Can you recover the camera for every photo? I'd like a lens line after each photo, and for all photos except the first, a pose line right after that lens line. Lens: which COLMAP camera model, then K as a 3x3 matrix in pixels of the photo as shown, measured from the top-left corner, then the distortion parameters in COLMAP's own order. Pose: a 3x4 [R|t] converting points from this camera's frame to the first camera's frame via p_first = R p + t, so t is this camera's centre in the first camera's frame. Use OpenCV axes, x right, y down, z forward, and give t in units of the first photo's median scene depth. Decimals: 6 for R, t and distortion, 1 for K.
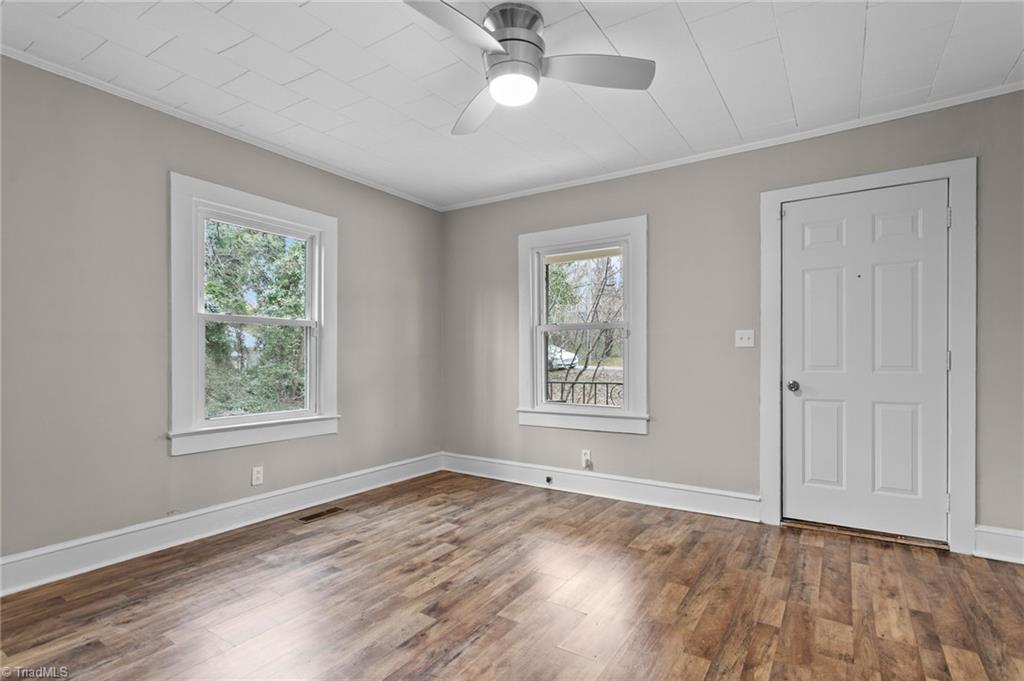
lens RADIAL K [[506.0, 0, 517.5], [0, 506.0, 358.4], [0, 0, 1]] dist [0.001731, 0.000472]
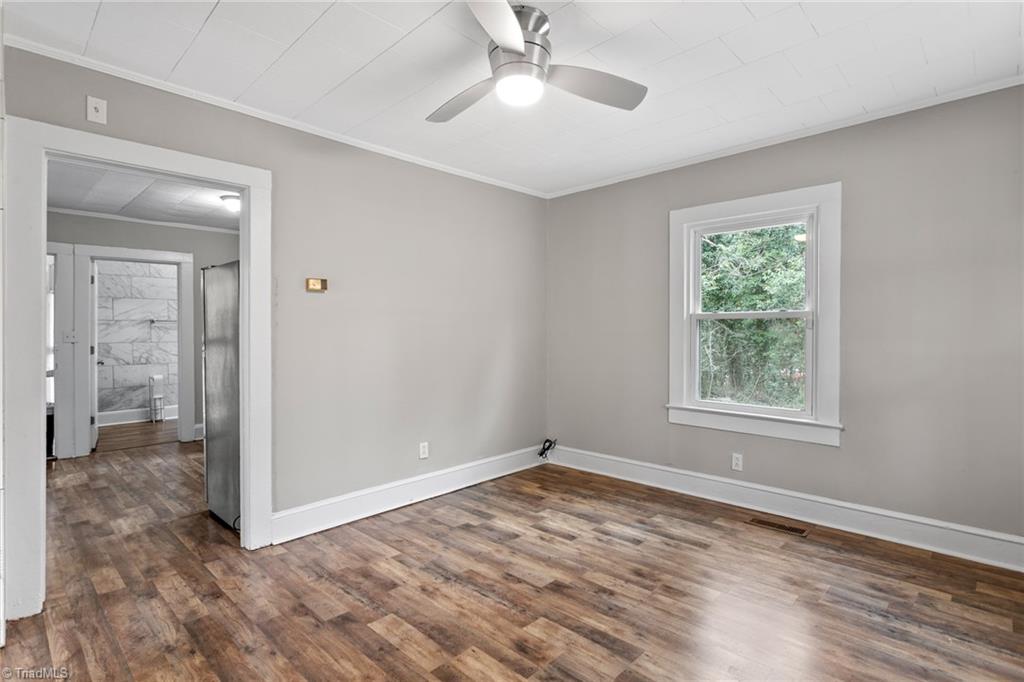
lens RADIAL K [[493.1, 0, 512.0], [0, 493.1, 341.0], [0, 0, 1]] dist [0.000591, 0.000176]
pose [[-0.189185, 0.007343, -0.981914, 0.636609], [-0.013555, 0.999857, 0.010089, -0.028660], [0.981848, 0.015219, -0.189058, 0.780862]]
